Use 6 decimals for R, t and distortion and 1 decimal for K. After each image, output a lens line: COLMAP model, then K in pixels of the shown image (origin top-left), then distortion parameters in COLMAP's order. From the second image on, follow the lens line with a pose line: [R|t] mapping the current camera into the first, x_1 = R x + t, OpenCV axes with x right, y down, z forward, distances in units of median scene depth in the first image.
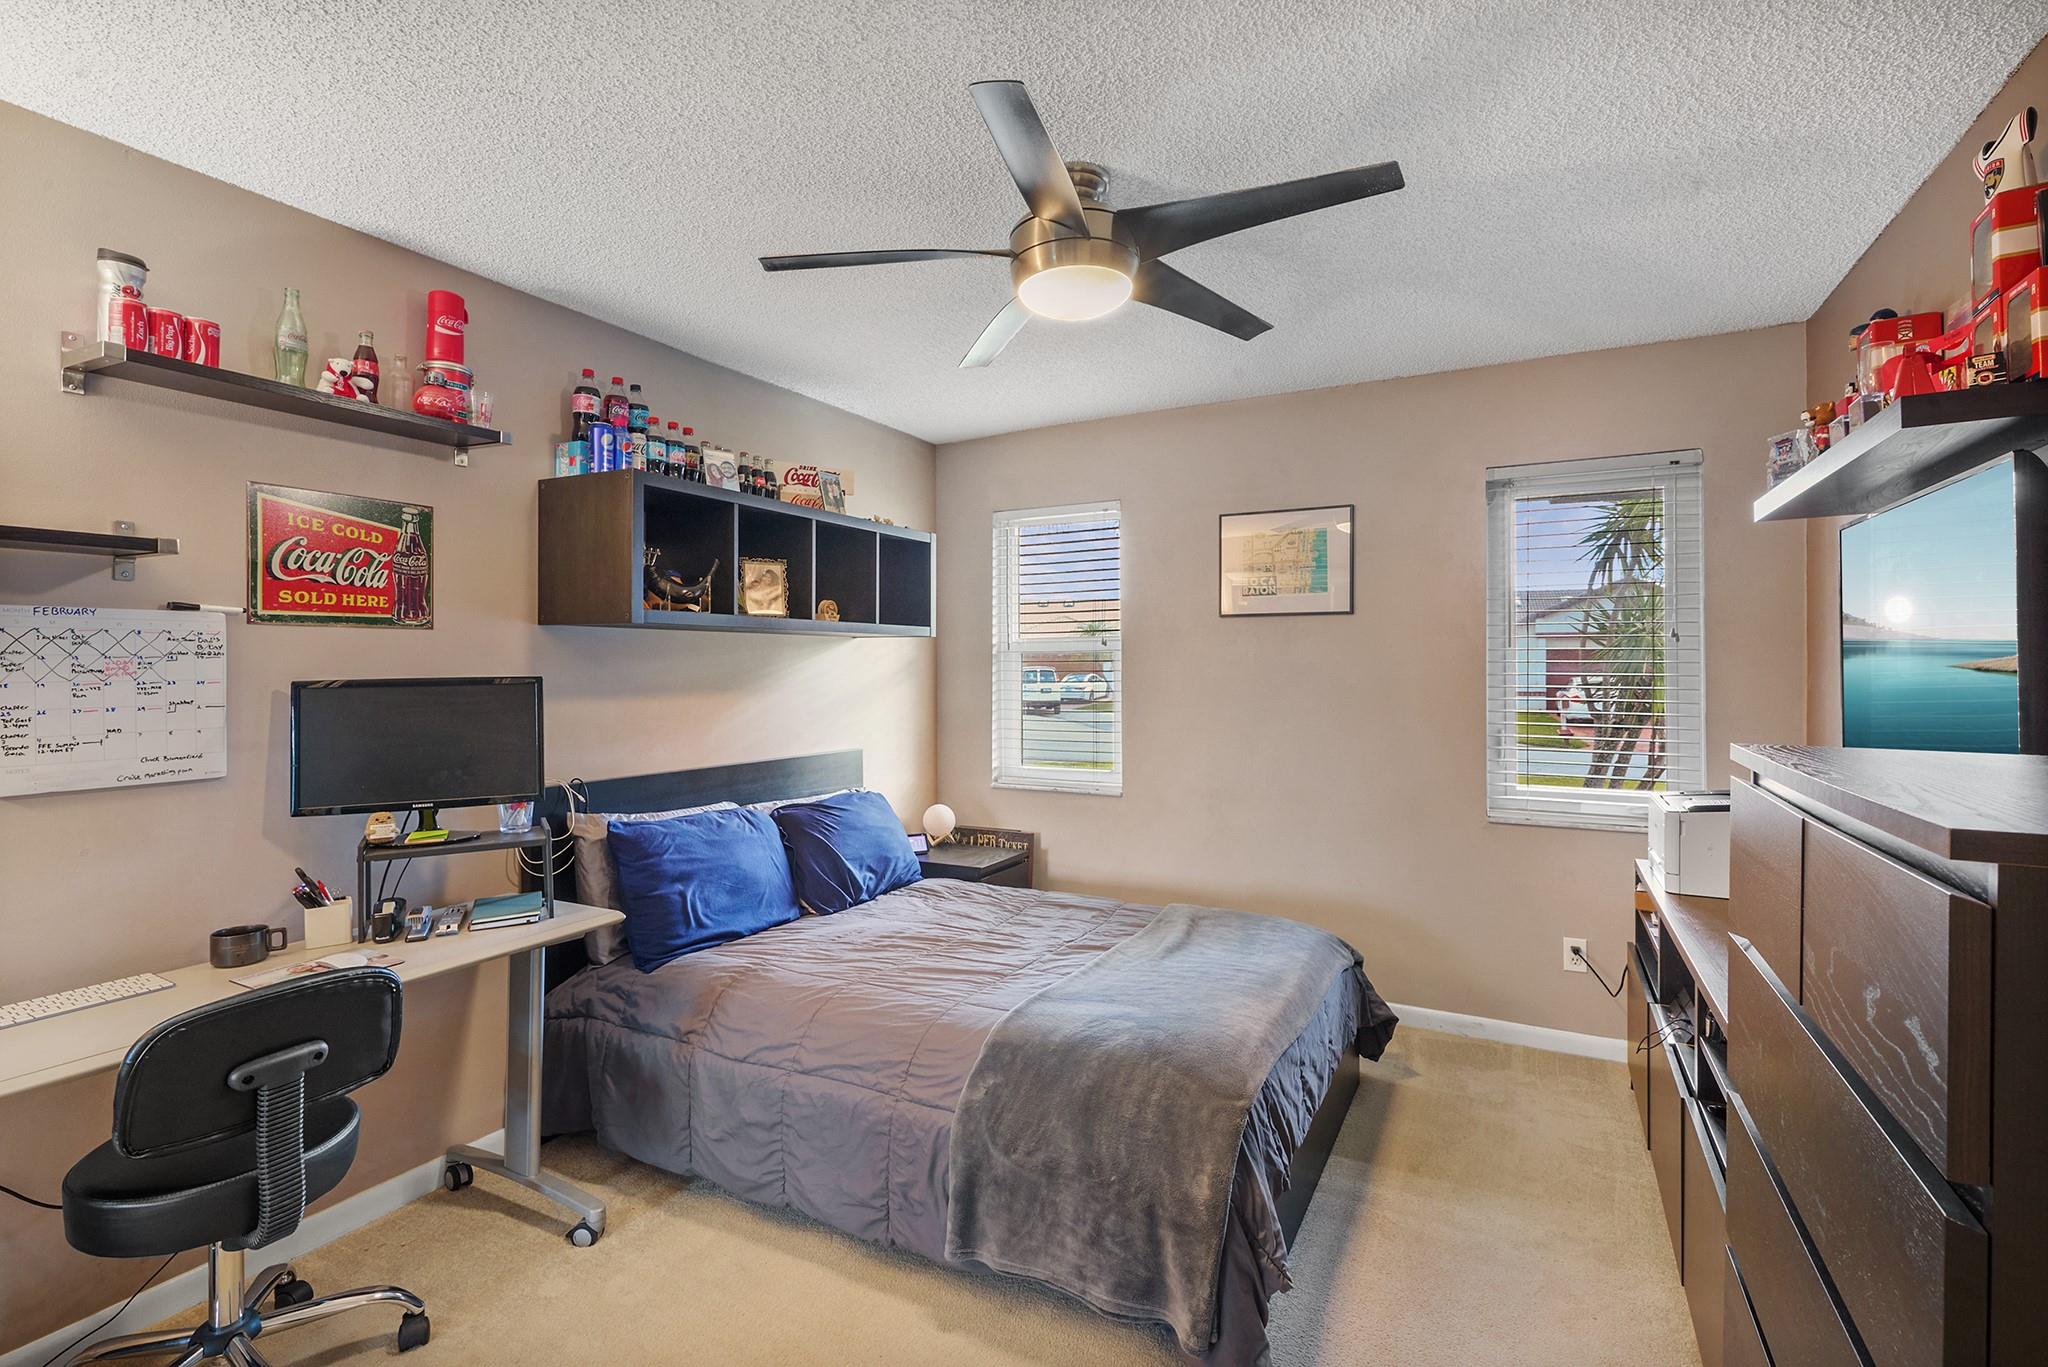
lens RADIAL K [[940.2, 0, 1030.4], [0, 940.2, 678.5], [0, 0, 1]] dist [0.000787, 0.000111]
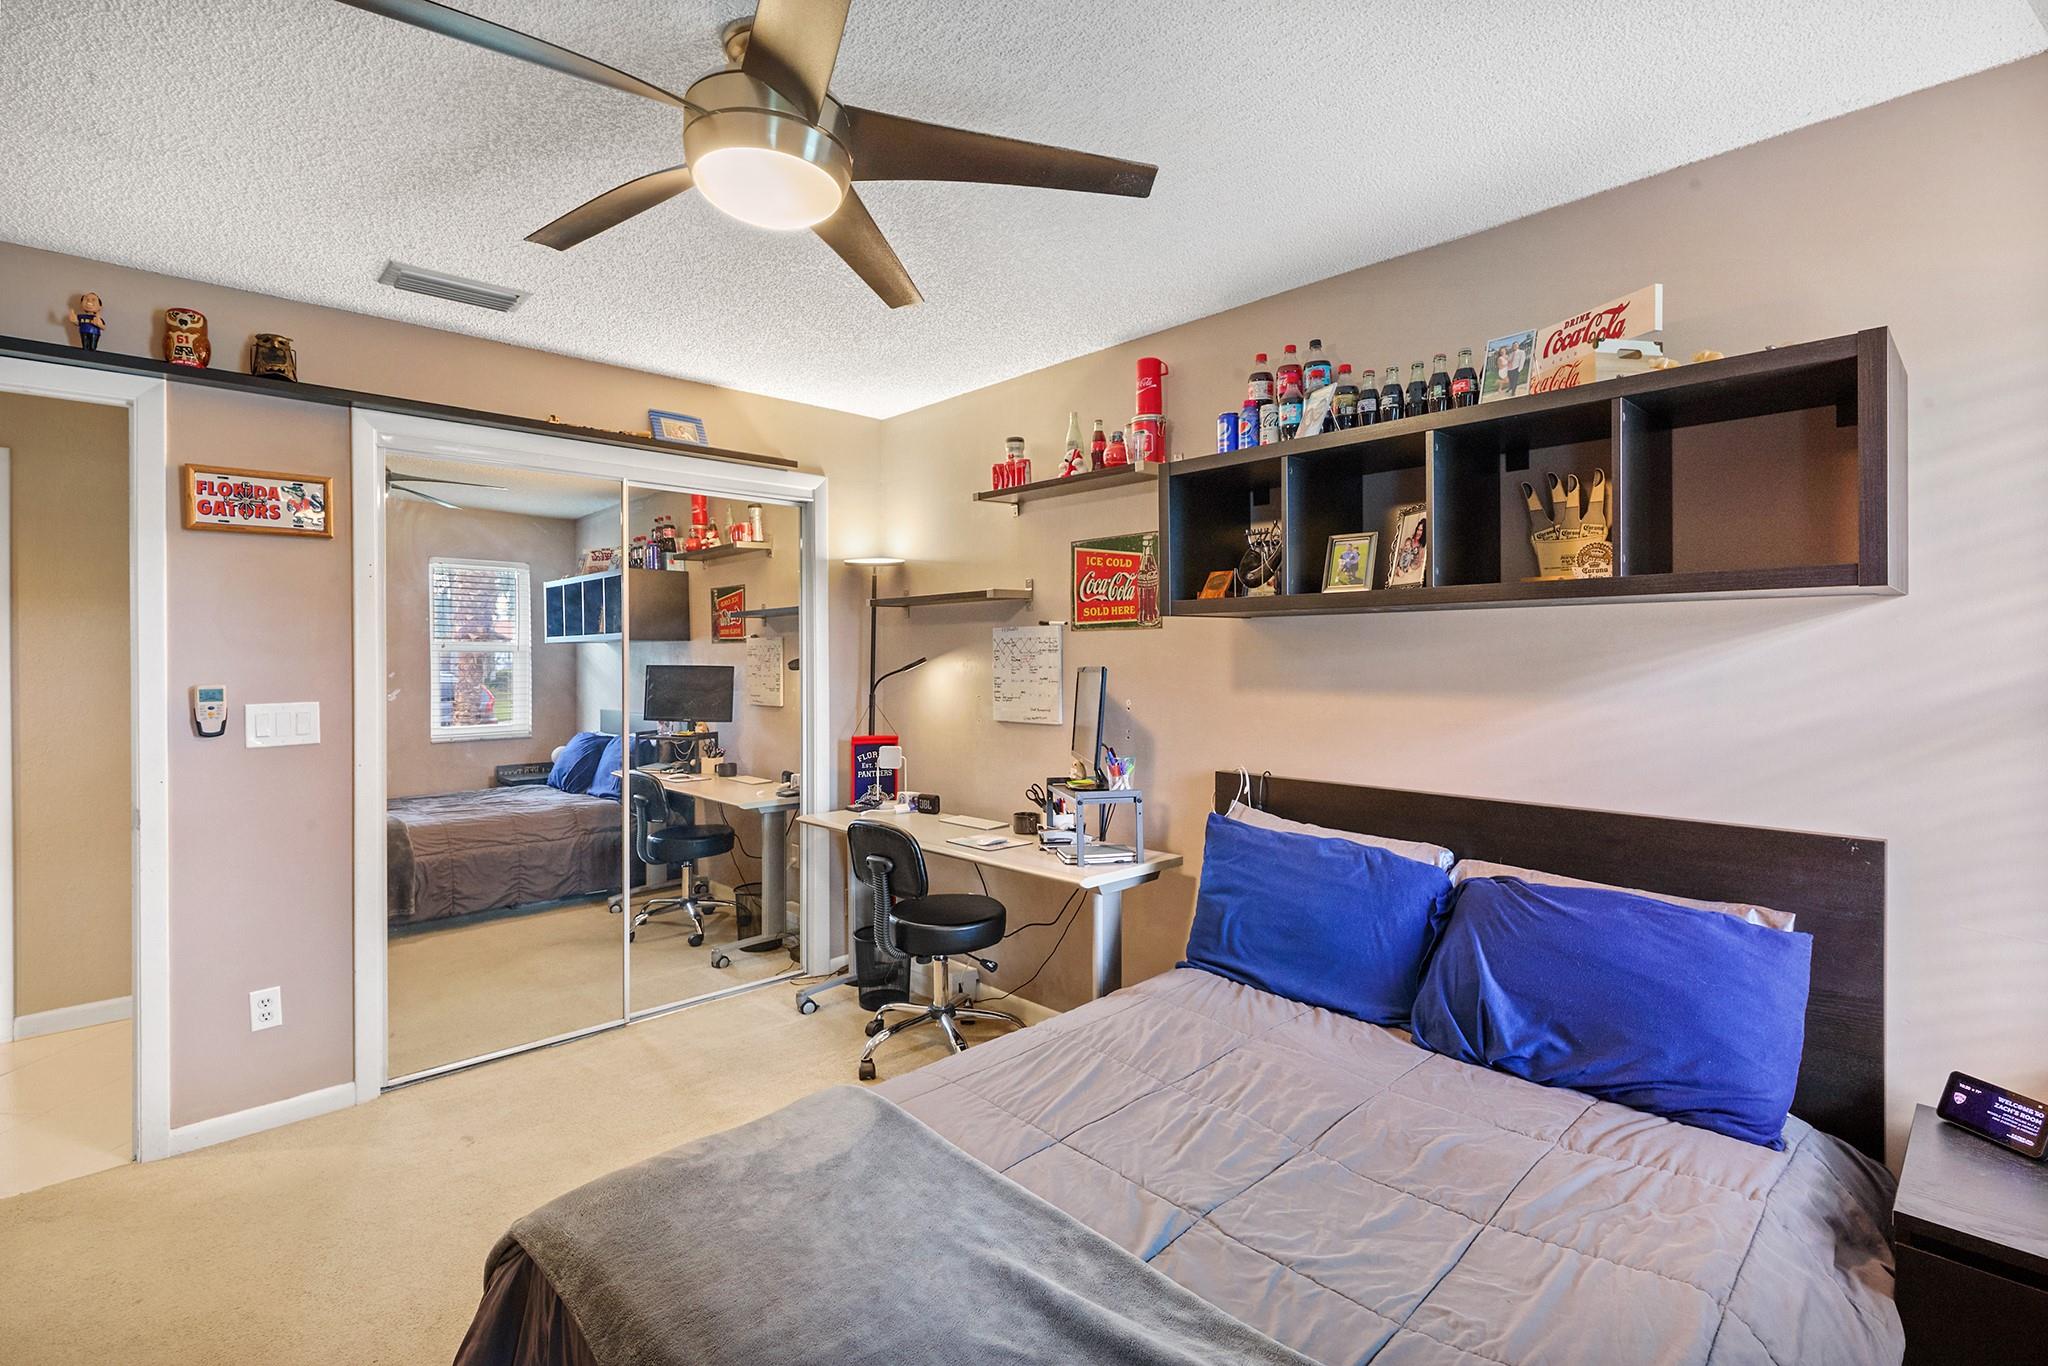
lens RADIAL K [[940.2, 0, 1030.4], [0, 940.2, 678.0], [0, 0, 1]] dist [0.000787, 0.000111]
pose [[-0.310803, 0.022401, -0.950210, 0.668490], [-0.010886, 0.999573, 0.027125, -0.019551], [0.950412, 0.018775, -0.310426, 1.336067]]
